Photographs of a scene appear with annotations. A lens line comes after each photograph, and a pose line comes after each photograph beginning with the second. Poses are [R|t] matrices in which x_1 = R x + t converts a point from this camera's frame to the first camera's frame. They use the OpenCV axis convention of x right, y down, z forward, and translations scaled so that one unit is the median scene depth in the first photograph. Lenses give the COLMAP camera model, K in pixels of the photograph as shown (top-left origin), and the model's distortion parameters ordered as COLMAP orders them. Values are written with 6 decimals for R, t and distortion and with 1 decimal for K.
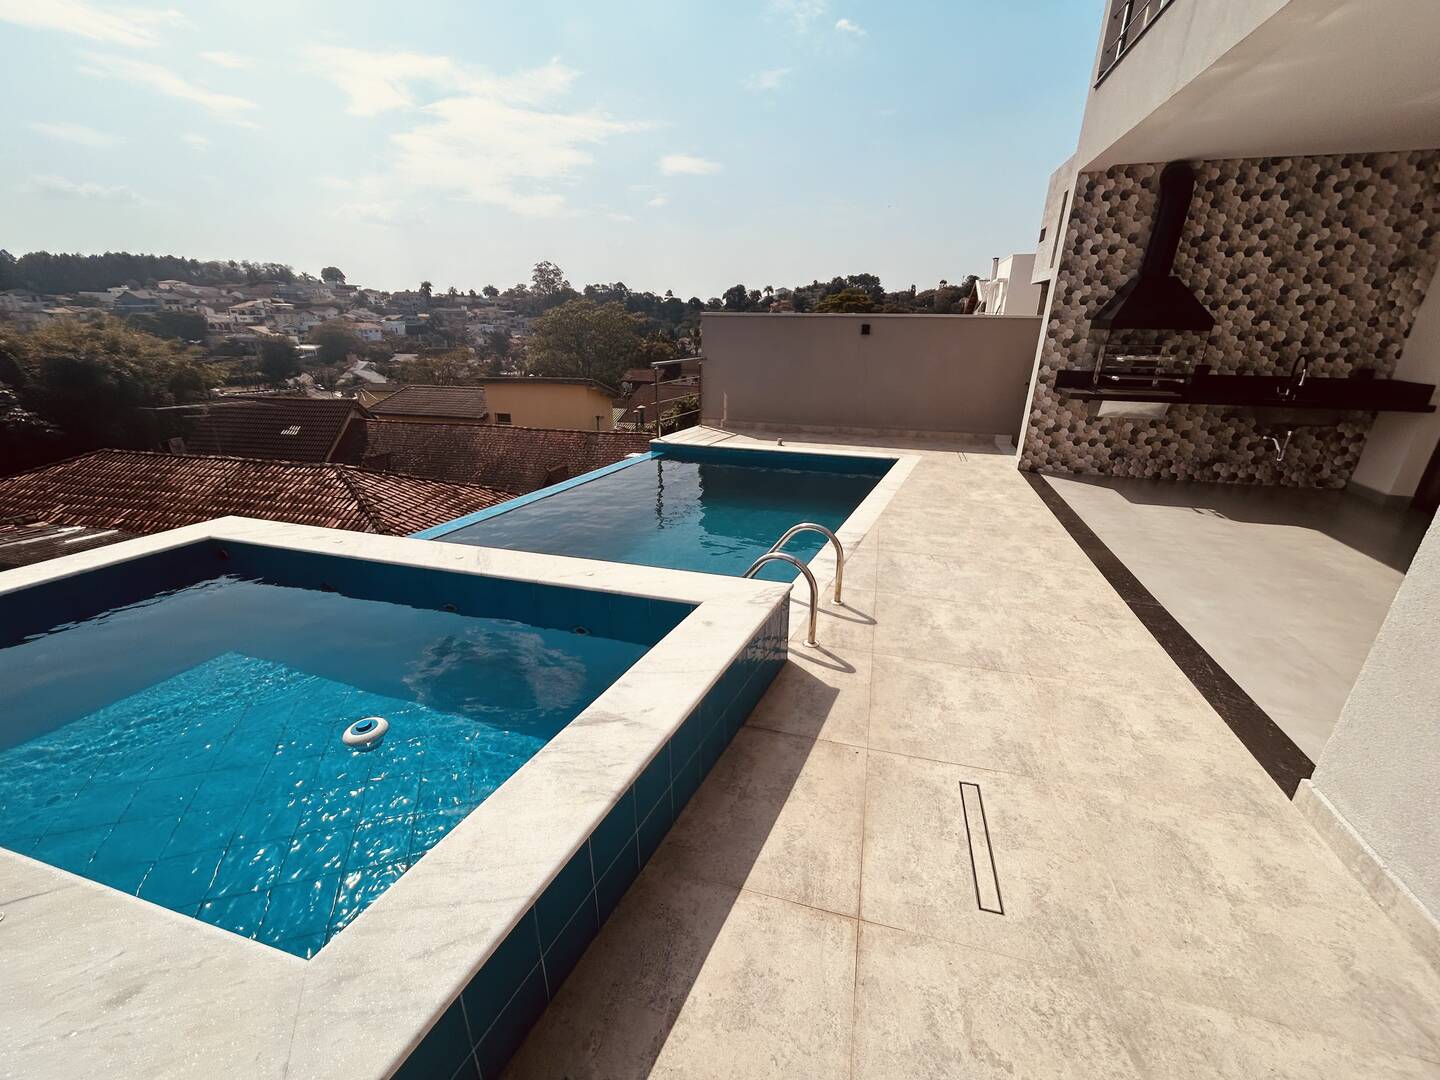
lens RADIAL K [[580.0, 0, 718.0], [0, 580.0, 541.2], [0, 0, 1]] dist [0.000787, 0.000252]
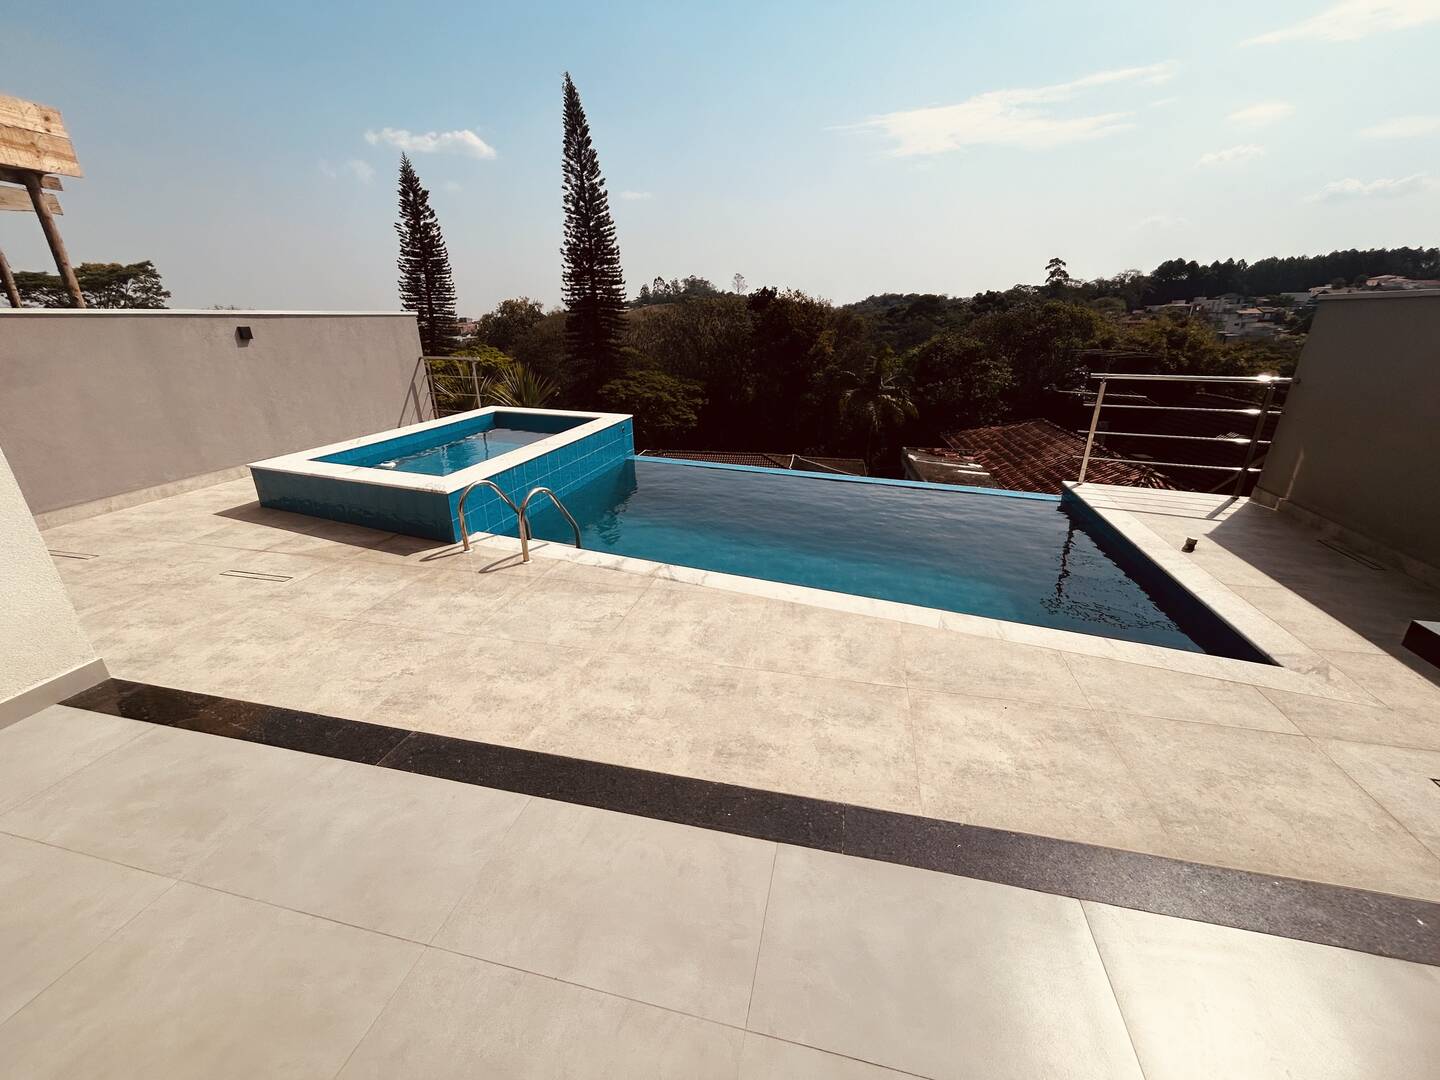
lens RADIAL K [[580.0, 0, 718.0], [0, 580.0, 541.2], [0, 0, 1]] dist [0.000787, 0.000252]
pose [[0.039460, 0.353516, -0.934596, 0.841968], [-0.352895, 0.879982, 0.317958, -0.281097], [0.934831, 0.317267, 0.159478, 0.770234]]
